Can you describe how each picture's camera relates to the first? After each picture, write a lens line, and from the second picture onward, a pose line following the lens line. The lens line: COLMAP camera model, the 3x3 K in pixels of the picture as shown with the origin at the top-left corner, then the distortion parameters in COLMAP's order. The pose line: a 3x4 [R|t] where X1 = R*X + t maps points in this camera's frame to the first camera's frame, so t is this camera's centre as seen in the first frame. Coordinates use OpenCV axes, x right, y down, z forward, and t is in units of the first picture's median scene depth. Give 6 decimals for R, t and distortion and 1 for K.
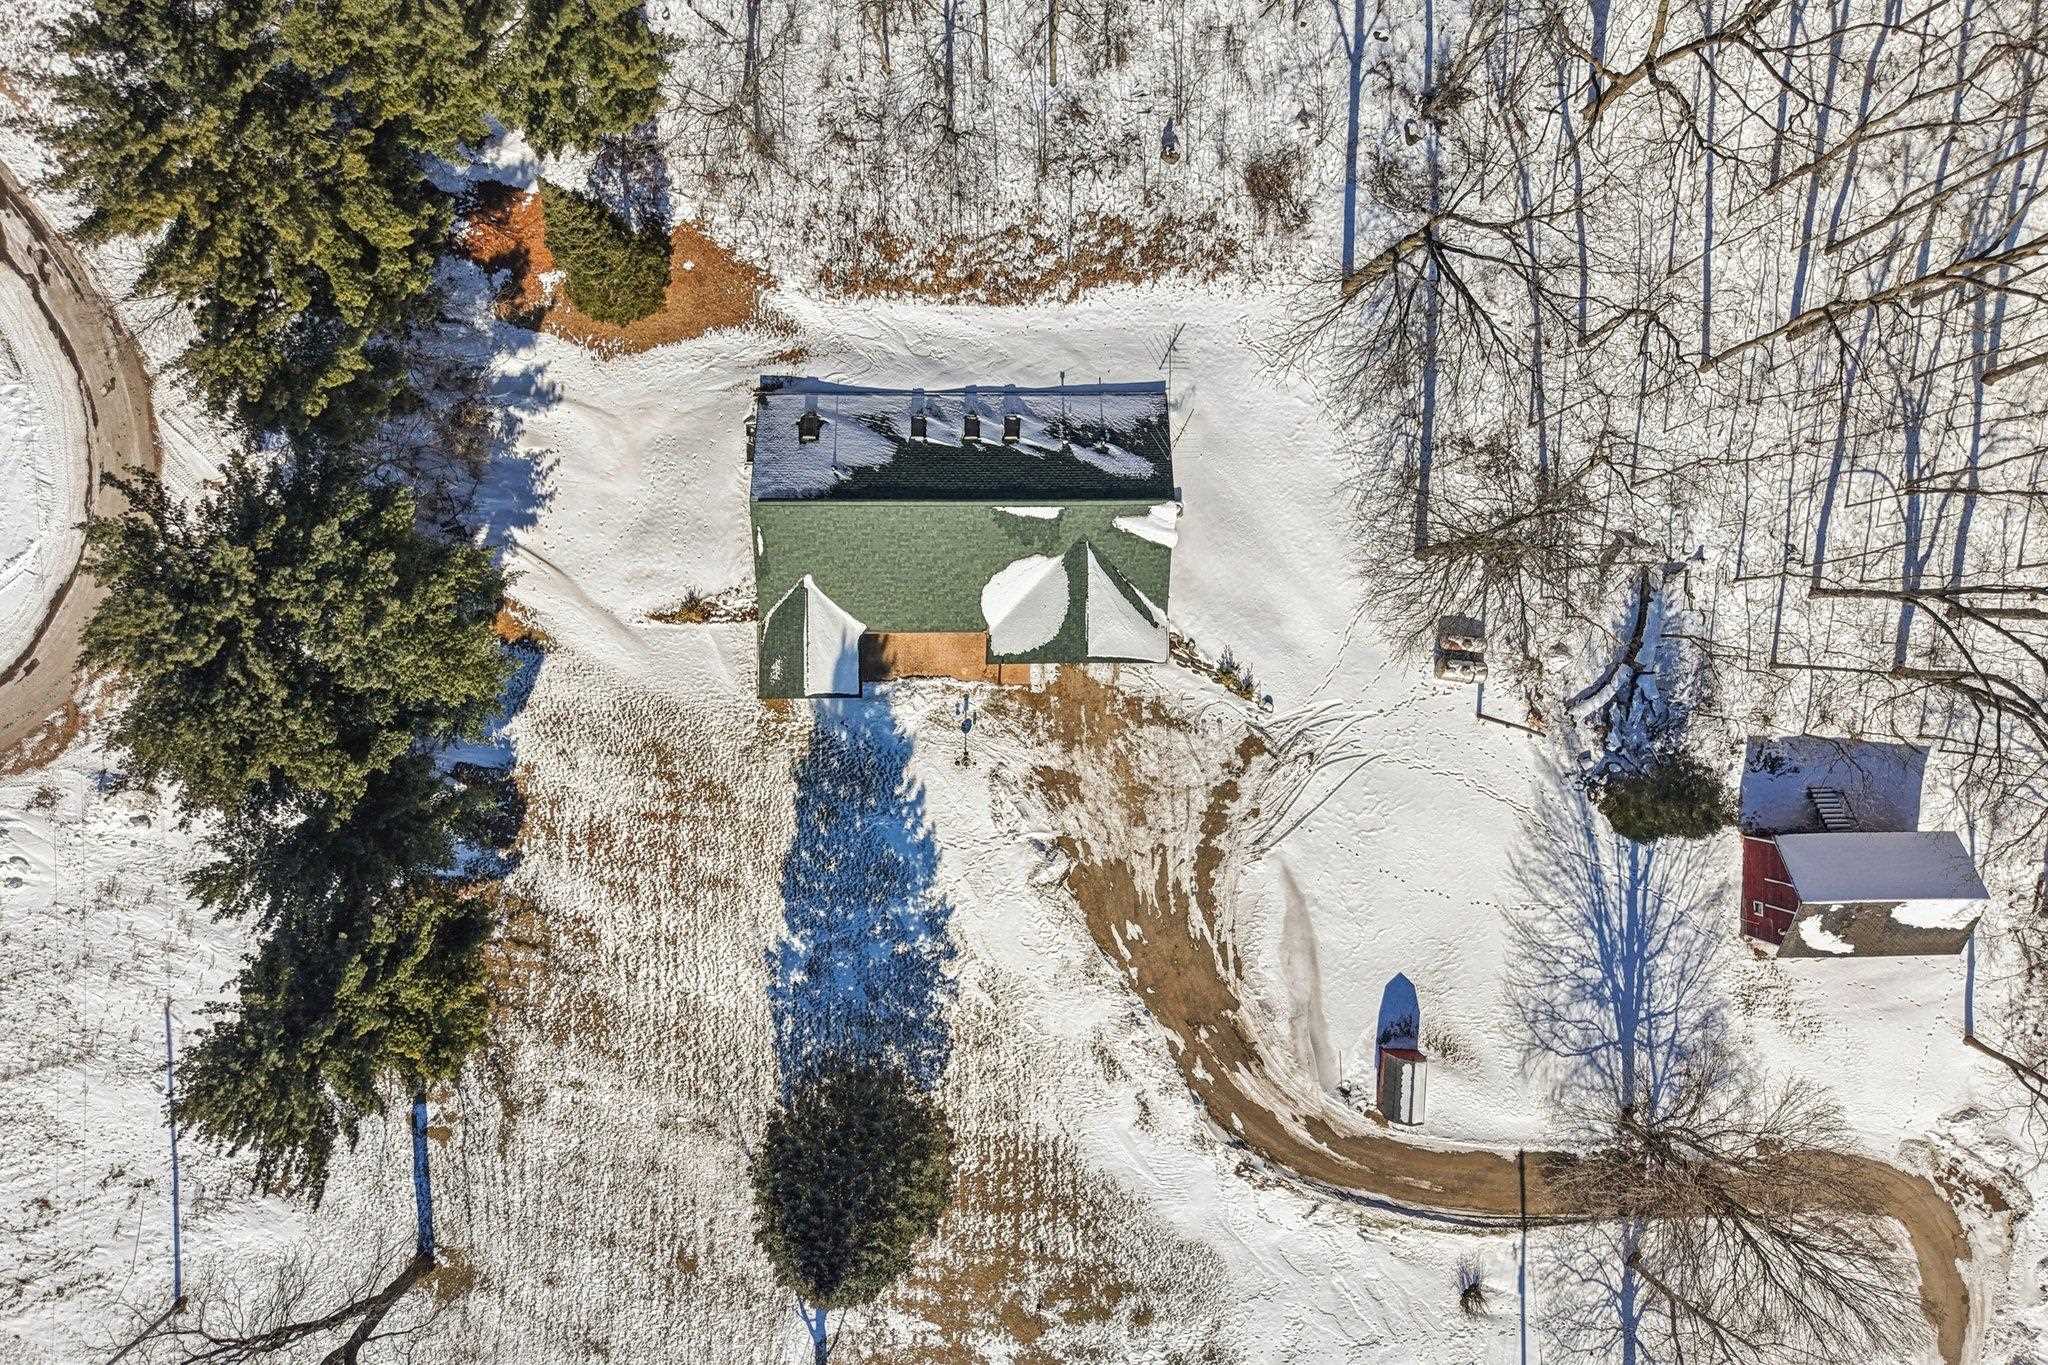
lens RADIAL K [[1386.9, 0, 1037.2], [0, 1386.9, 672.6], [0, 0, 1]] dist [0.032149, -0.038872]
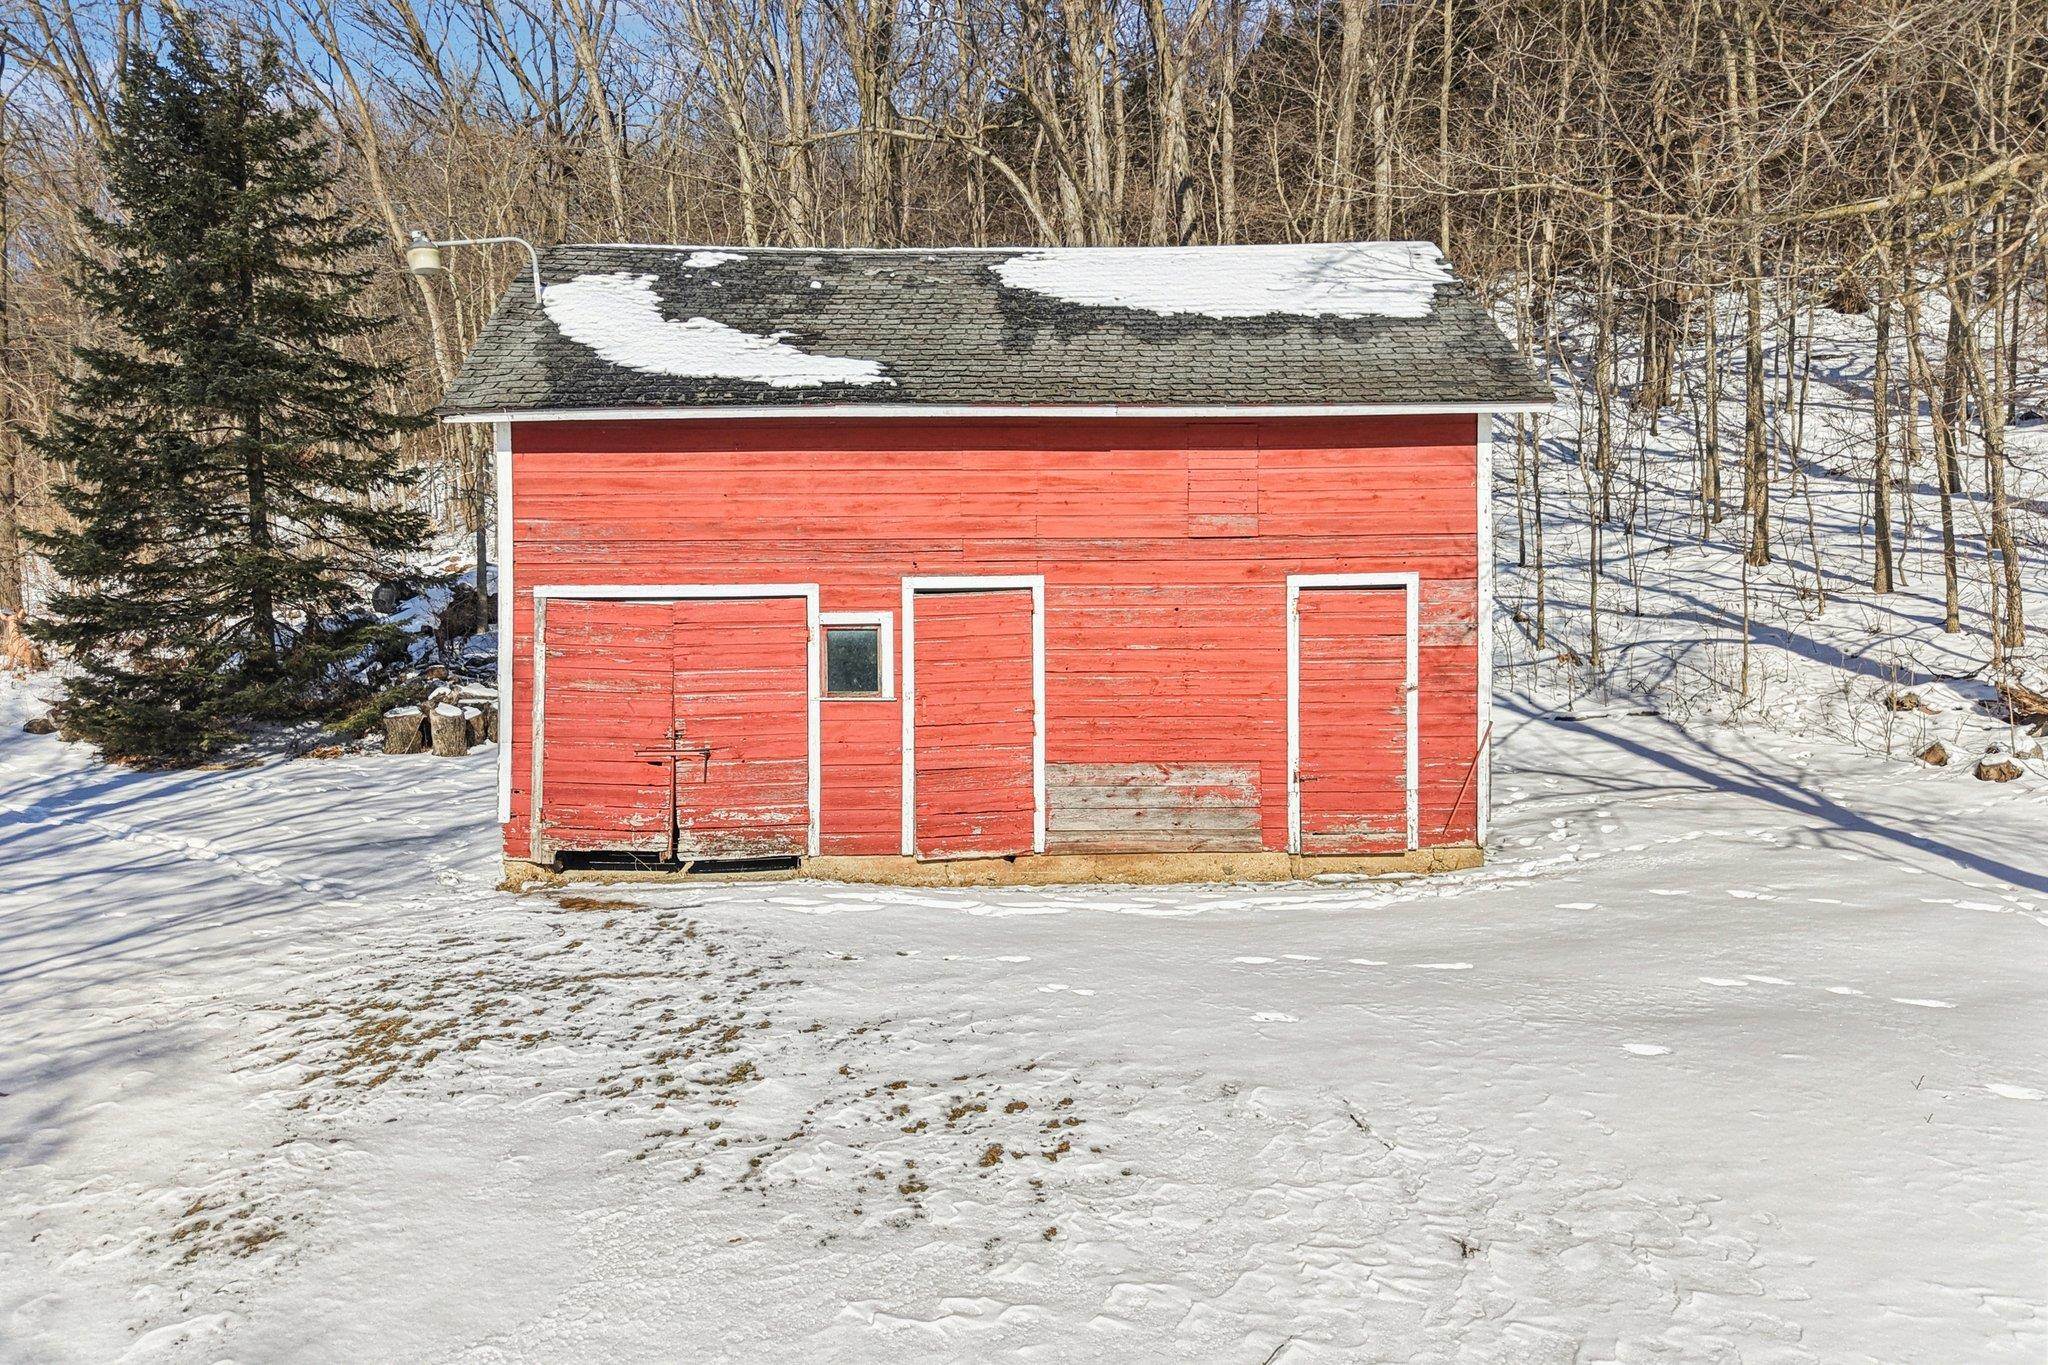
lens RADIAL K [[1386.9, 0, 1011.5], [0, 1386.9, 744.7], [0, 0, 1]] dist [0.032149, -0.038872]
pose [[0.999116, -0.041026, 0.009220, 0.571609], [0.010812, 0.038759, -0.999190, 0.356043], [0.040635, 0.998406, 0.039168, 0.995492]]
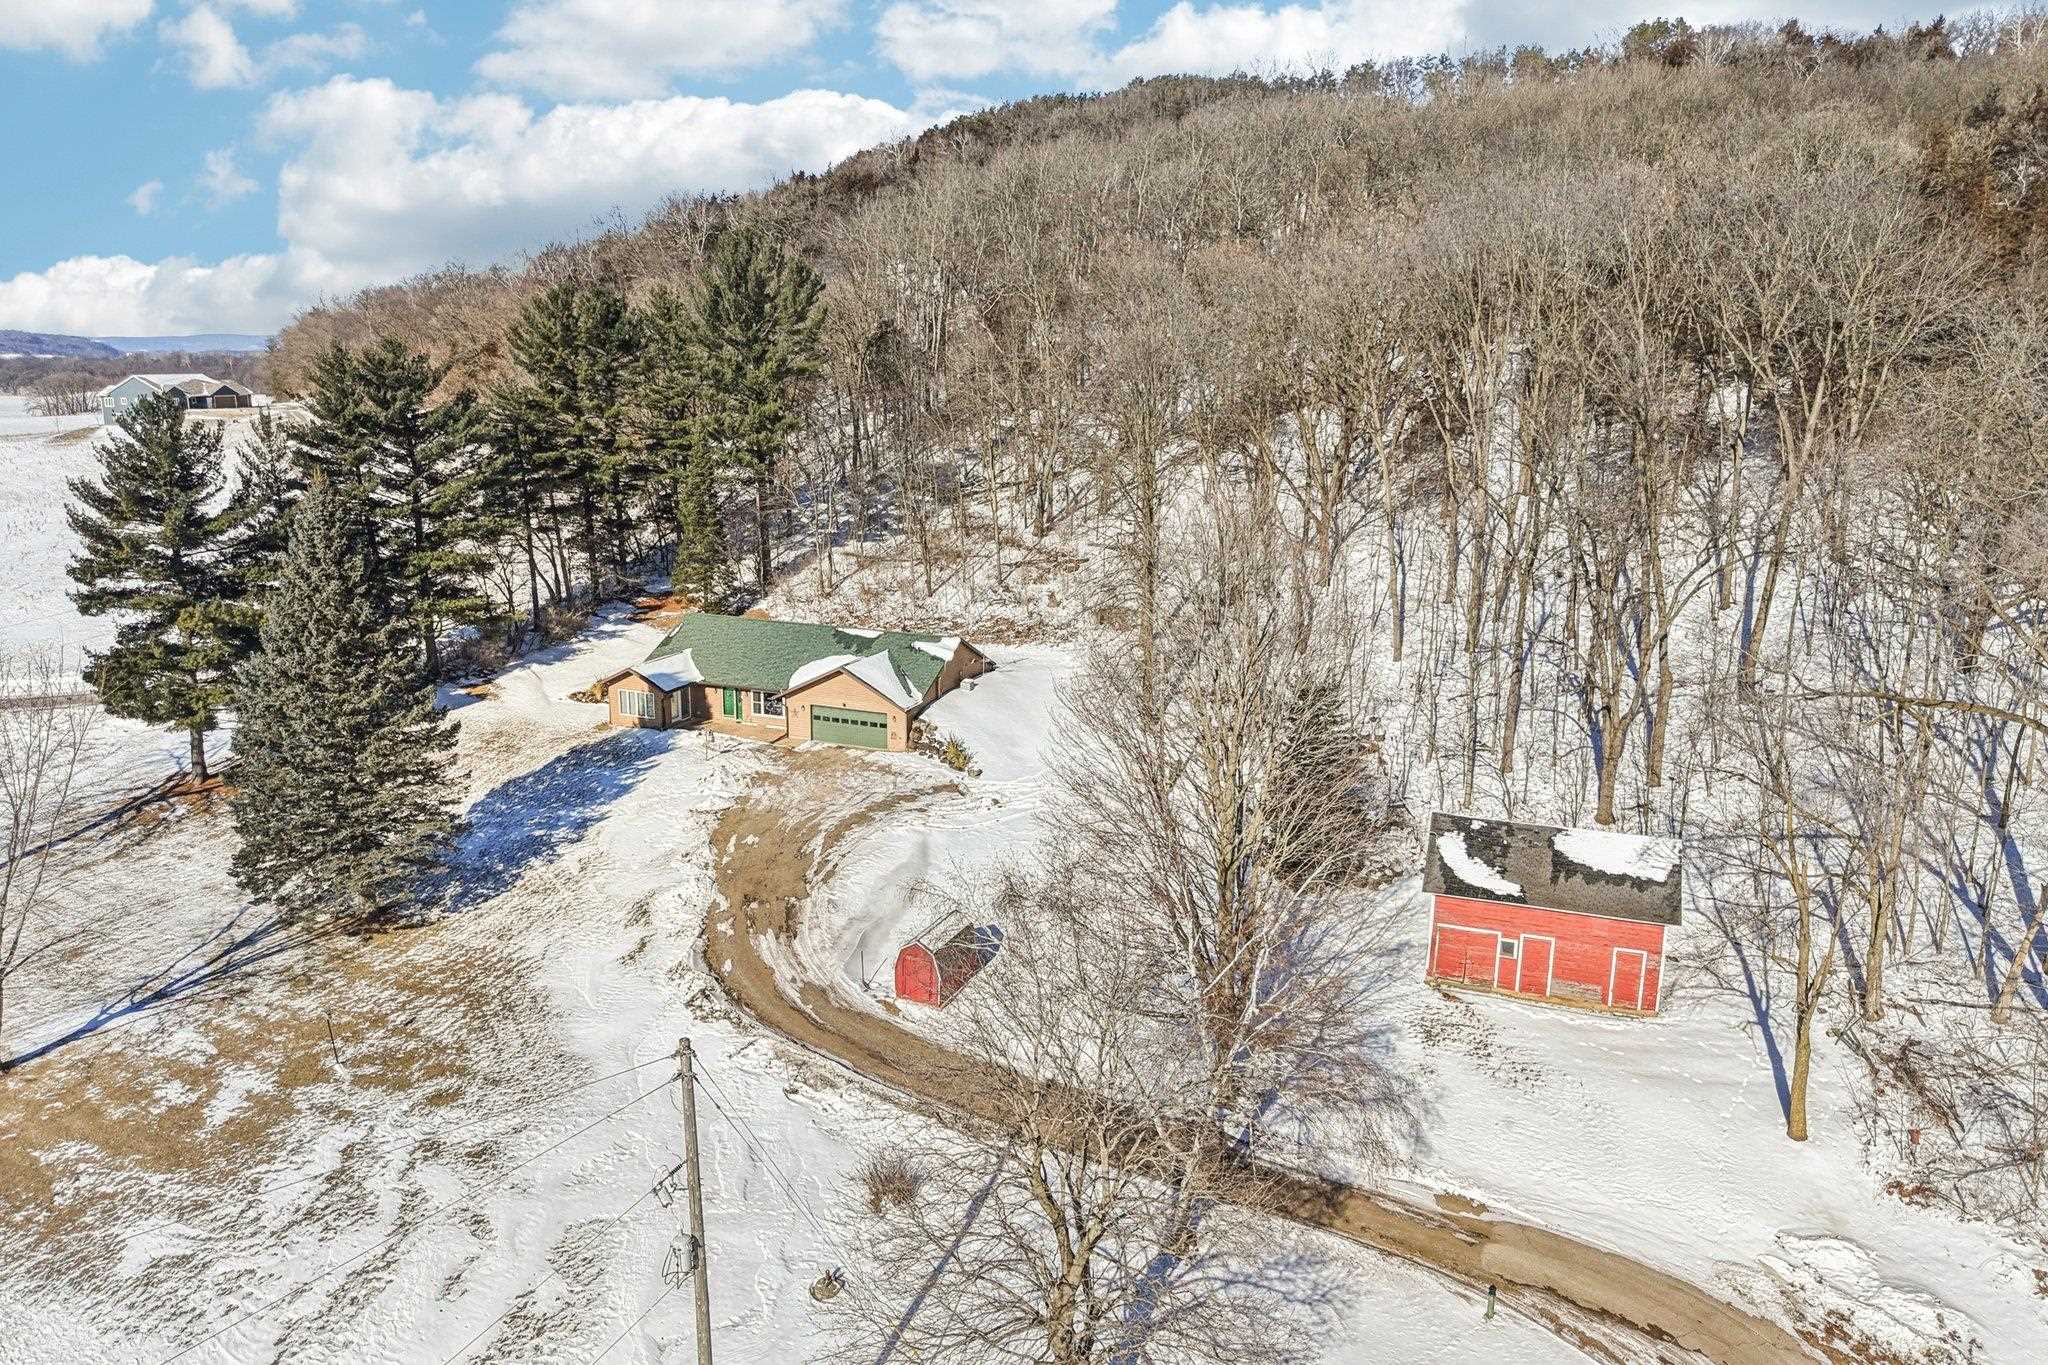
lens RADIAL K [[1386.9, 0, 1040.9], [0, 1386.9, 673.1], [0, 0, 1]] dist [0.032149, -0.038872]
pose [[0.927036, 0.055651, -0.370820, 0.591296], [-0.373713, 0.218129, -0.901531, 0.931215], [0.030716, 0.974332, 0.223011, 0.669928]]
